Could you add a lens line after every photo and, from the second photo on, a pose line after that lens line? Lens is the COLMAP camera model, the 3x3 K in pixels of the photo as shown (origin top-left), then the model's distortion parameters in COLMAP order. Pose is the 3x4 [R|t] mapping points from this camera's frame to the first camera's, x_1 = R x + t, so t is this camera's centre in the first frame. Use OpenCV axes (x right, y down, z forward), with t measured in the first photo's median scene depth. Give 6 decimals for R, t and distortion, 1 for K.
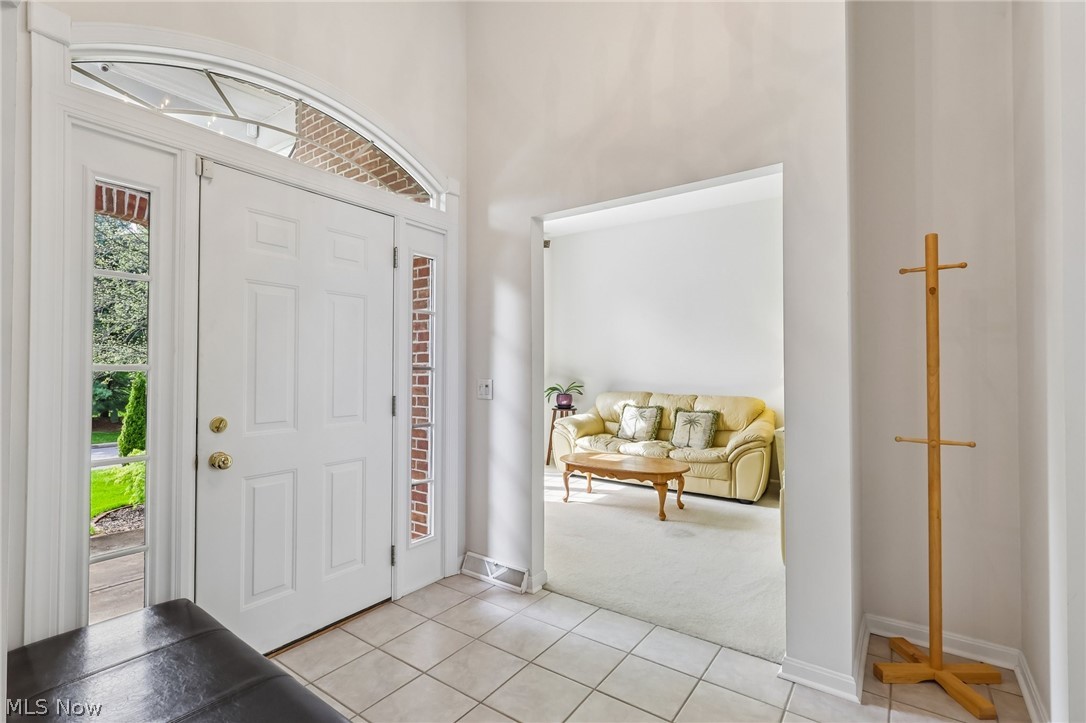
lens RADIAL K [[508.4, 0, 539.5], [0, 508.4, 363.3], [0, 0, 1]] dist [-0.001373, 0.002628]
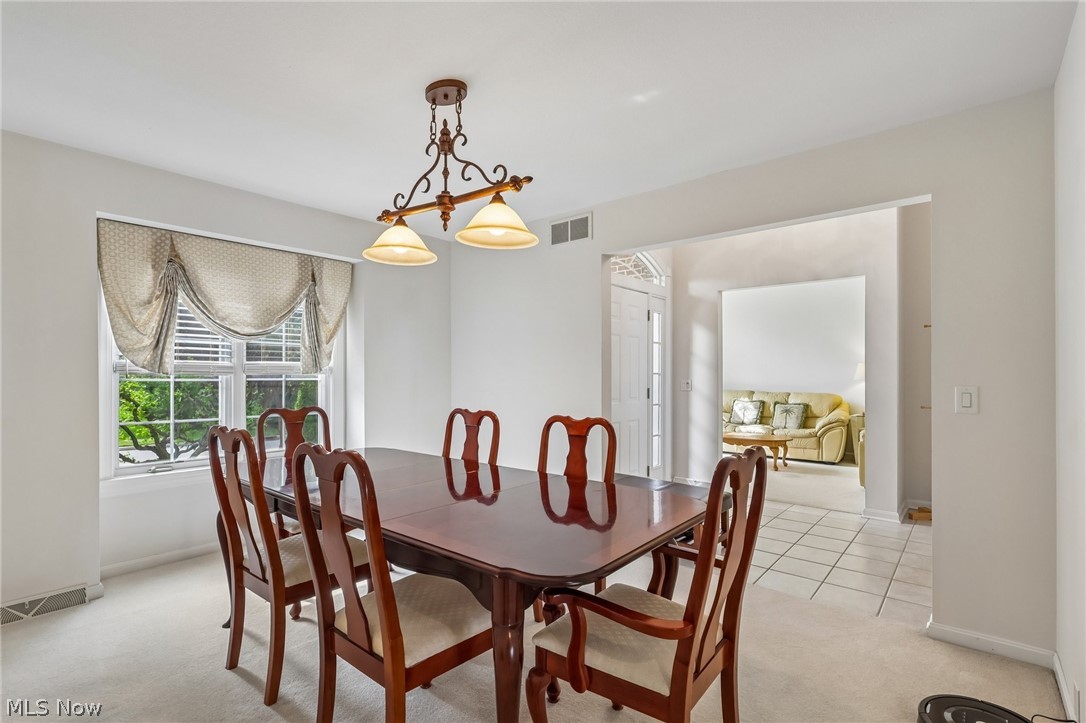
lens RADIAL K [[508.4, 0, 545.0], [0, 508.4, 375.3], [0, 0, 1]] dist [-0.001373, 0.002628]
pose [[0.996592, 0.000013, -0.082489, -0.297556], [0.001172, 0.999897, 0.014320, -0.006259], [0.082481, -0.014368, 0.996489, -0.538615]]
